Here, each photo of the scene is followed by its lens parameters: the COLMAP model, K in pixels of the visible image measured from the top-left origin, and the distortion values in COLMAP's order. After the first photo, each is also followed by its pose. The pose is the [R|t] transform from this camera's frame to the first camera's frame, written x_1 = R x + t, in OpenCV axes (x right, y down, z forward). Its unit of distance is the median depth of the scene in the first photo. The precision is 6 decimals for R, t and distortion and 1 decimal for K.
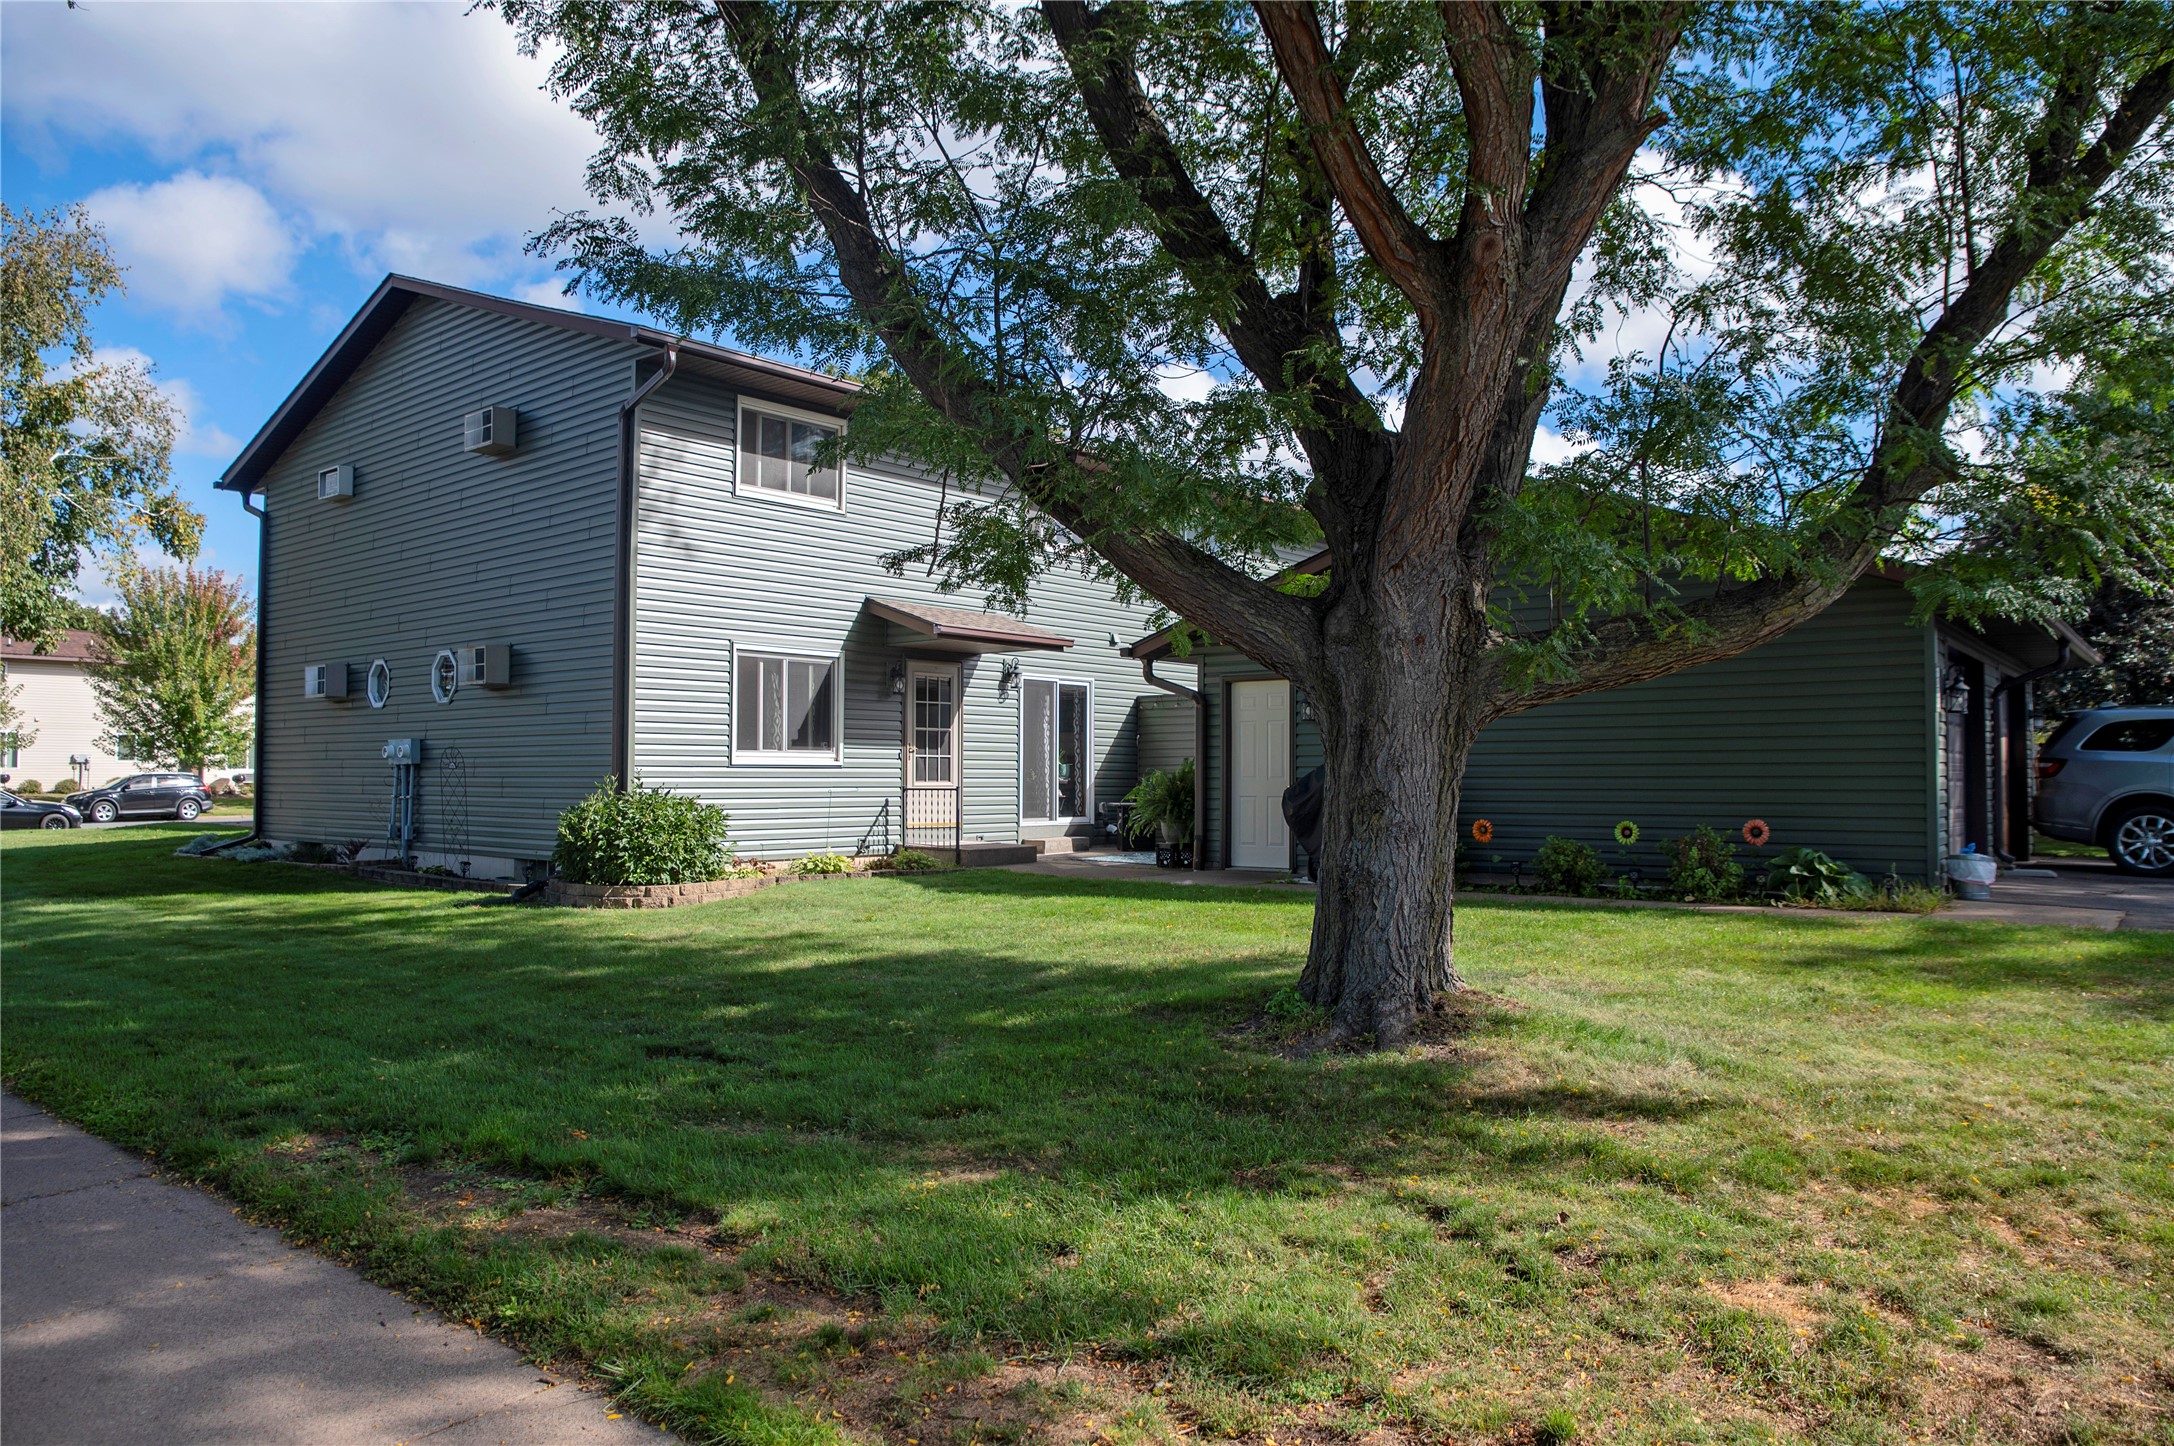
lens RADIAL K [[1445.9, 0, 1091.5], [0, 1445.9, 719.8], [0, 0, 1]] dist [-0.103419, 0.050401]
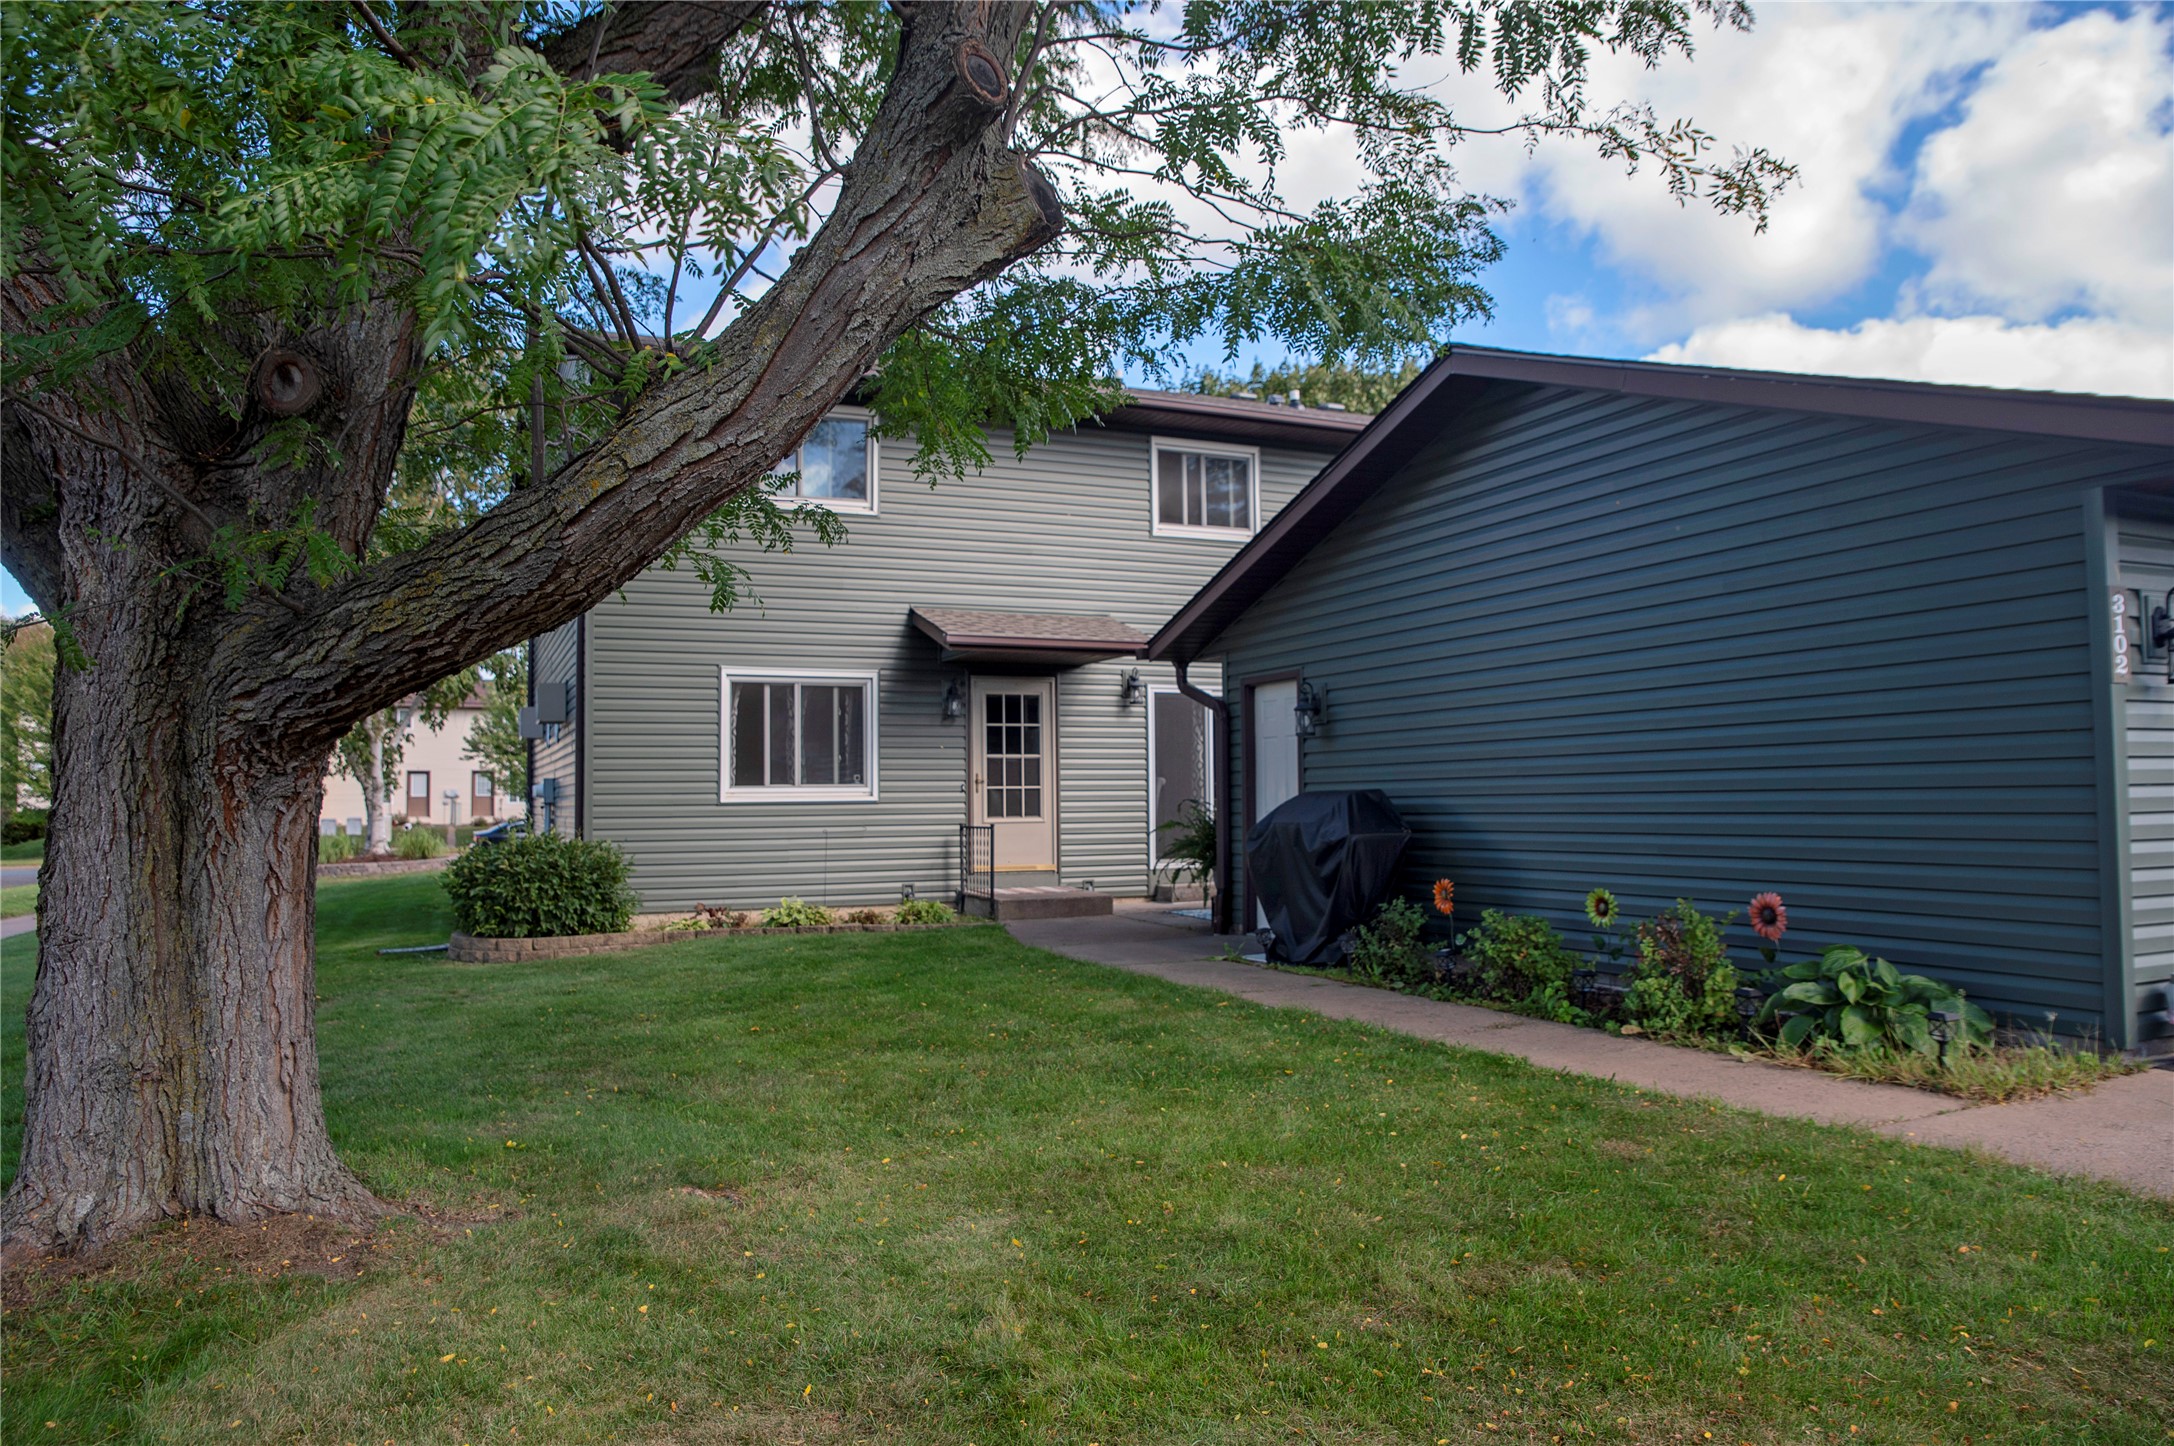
lens RADIAL K [[1445.9, 0, 1086.5], [0, 1445.9, 727.0], [0, 0, 1]] dist [-0.103419, 0.050401]
pose [[0.893330, -0.033612, -0.448143, 0.321228], [0.030080, 0.999435, -0.014997, 0.003993], [0.448394, -0.000083, 0.893836, 0.259245]]
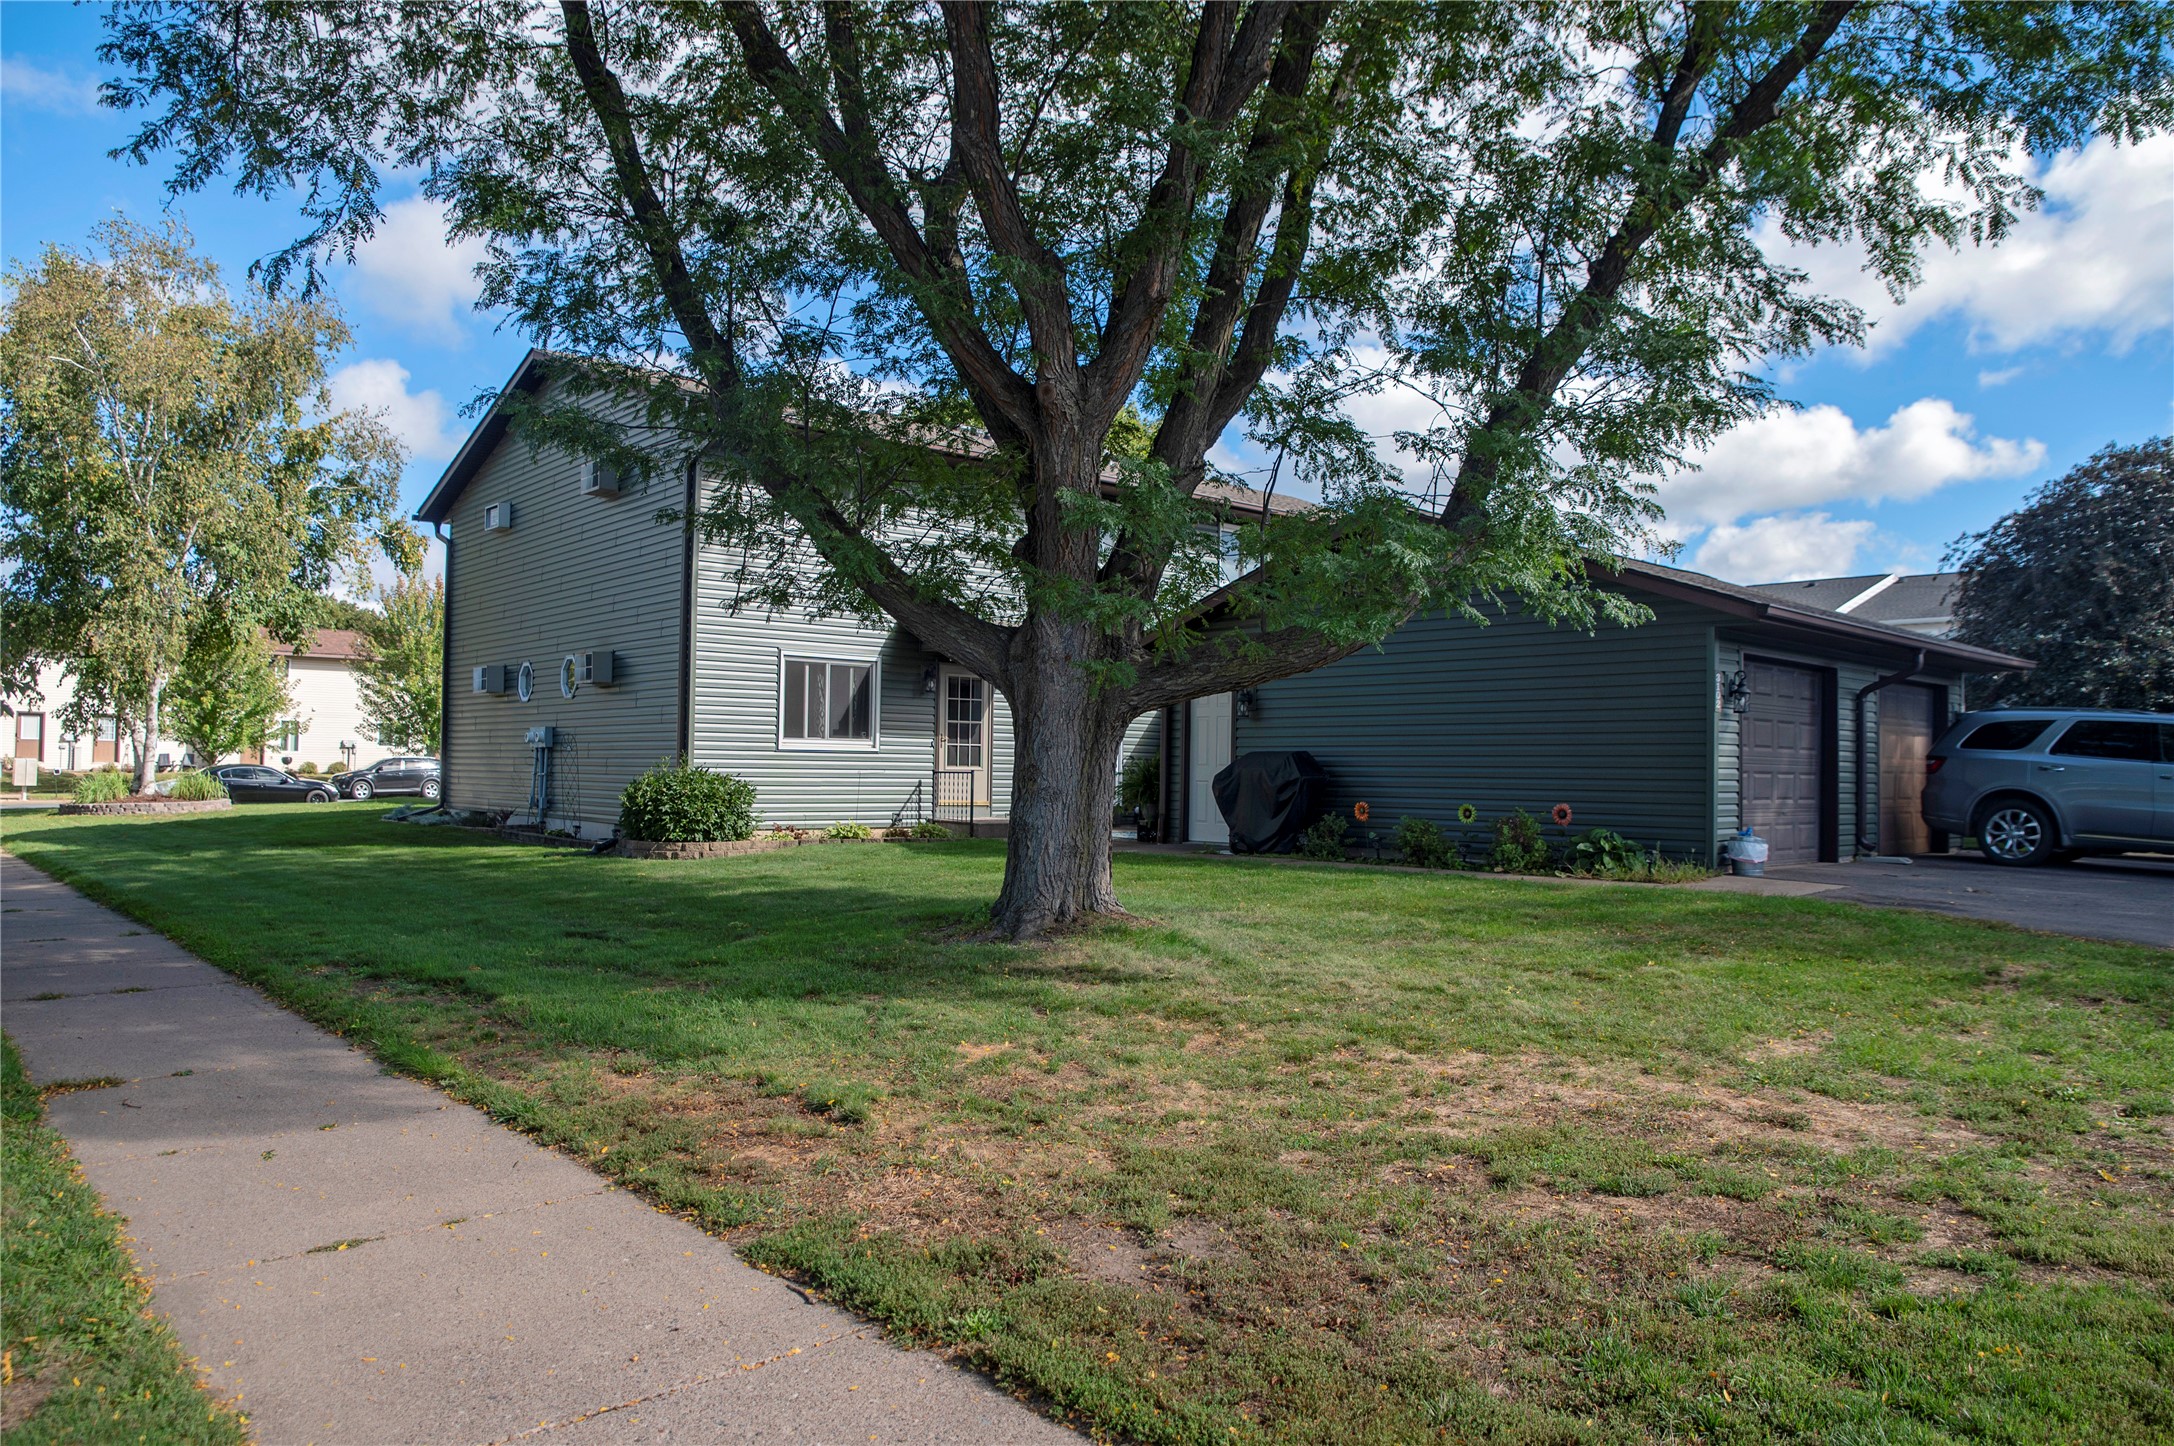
lens RADIAL K [[1445.9, 0, 1086.3], [0, 1445.9, 723.0], [0, 0, 1]] dist [-0.103419, 0.050401]
pose [[0.987049, 0.007006, -0.160265, 0.181028], [-0.006060, 0.999961, 0.006392, -0.000522], [0.160303, -0.005338, 0.987053, -0.148727]]
